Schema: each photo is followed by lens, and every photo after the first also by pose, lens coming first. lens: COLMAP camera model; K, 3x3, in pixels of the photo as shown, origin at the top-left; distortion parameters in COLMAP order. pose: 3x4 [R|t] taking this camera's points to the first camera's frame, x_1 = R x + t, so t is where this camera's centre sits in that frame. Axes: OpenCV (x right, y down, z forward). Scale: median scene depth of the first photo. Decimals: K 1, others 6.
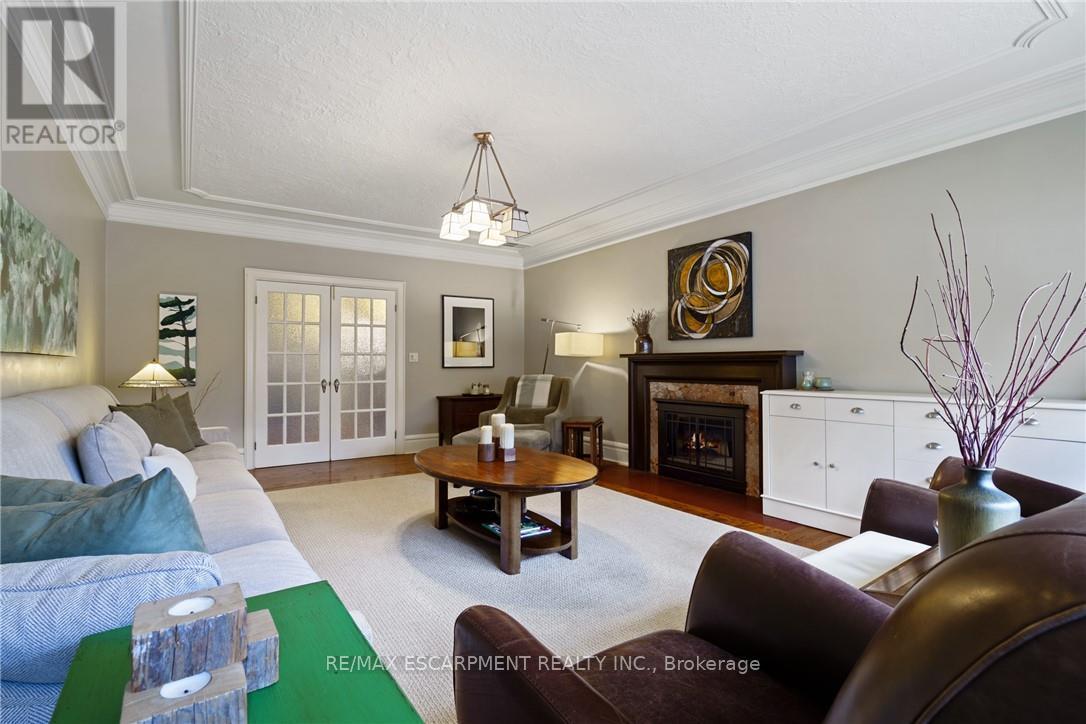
lens RADIAL K [[503.1, 0, 545.1], [0, 503.1, 359.7], [0, 0, 1]] dist [-0.015678, -0.000110]
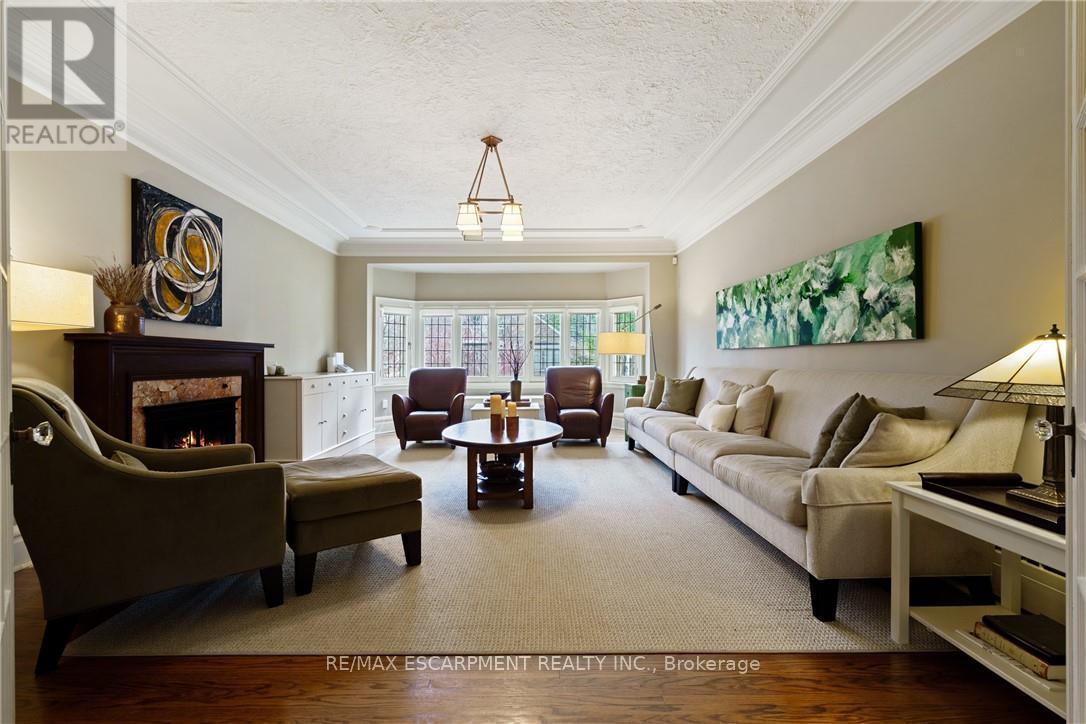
lens RADIAL K [[503.1, 0, 536.8], [0, 503.1, 361.7], [0, 0, 1]] dist [-0.015678, -0.000110]
pose [[-0.826487, 0.002216, 0.562952, -0.575969], [-0.001593, 0.999979, -0.006275, 0.024137], [-0.562954, -0.006083, -0.826466, 1.305218]]
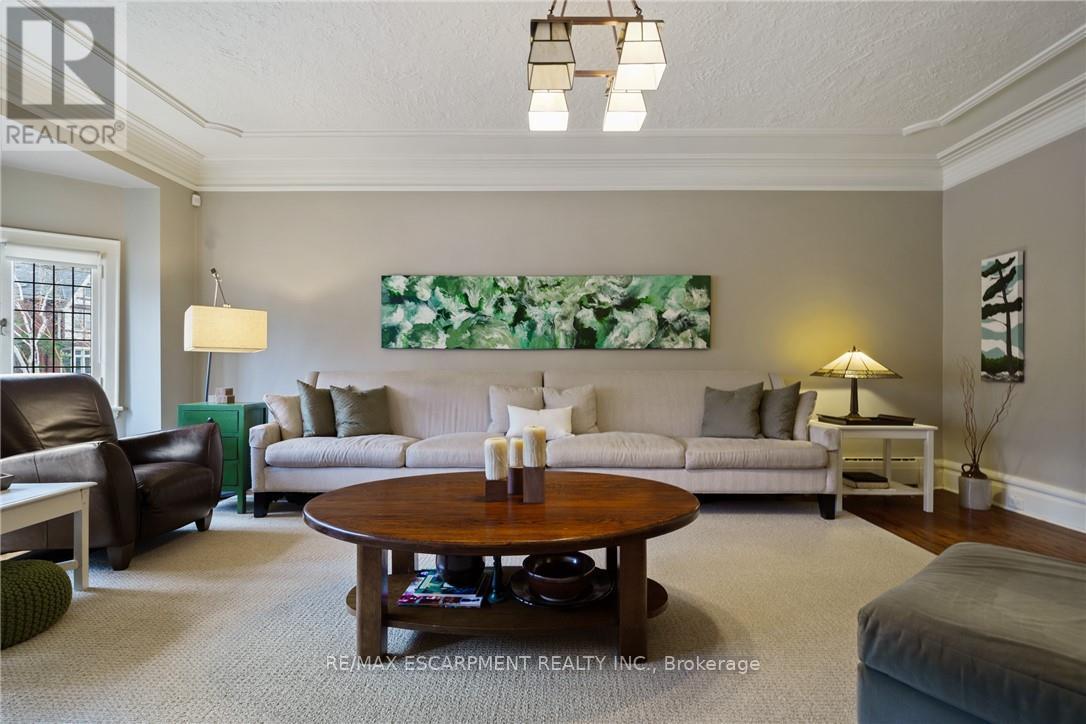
lens RADIAL K [[503.1, 0, 543.3], [0, 503.1, 363.2], [0, 0, 1]] dist [-0.015678, -0.000110]
pose [[-0.577748, -0.006400, -0.816190, 0.241831], [0.010846, 0.999821, -0.015518, 0.031026], [0.816143, -0.017818, -0.577575, 0.904517]]
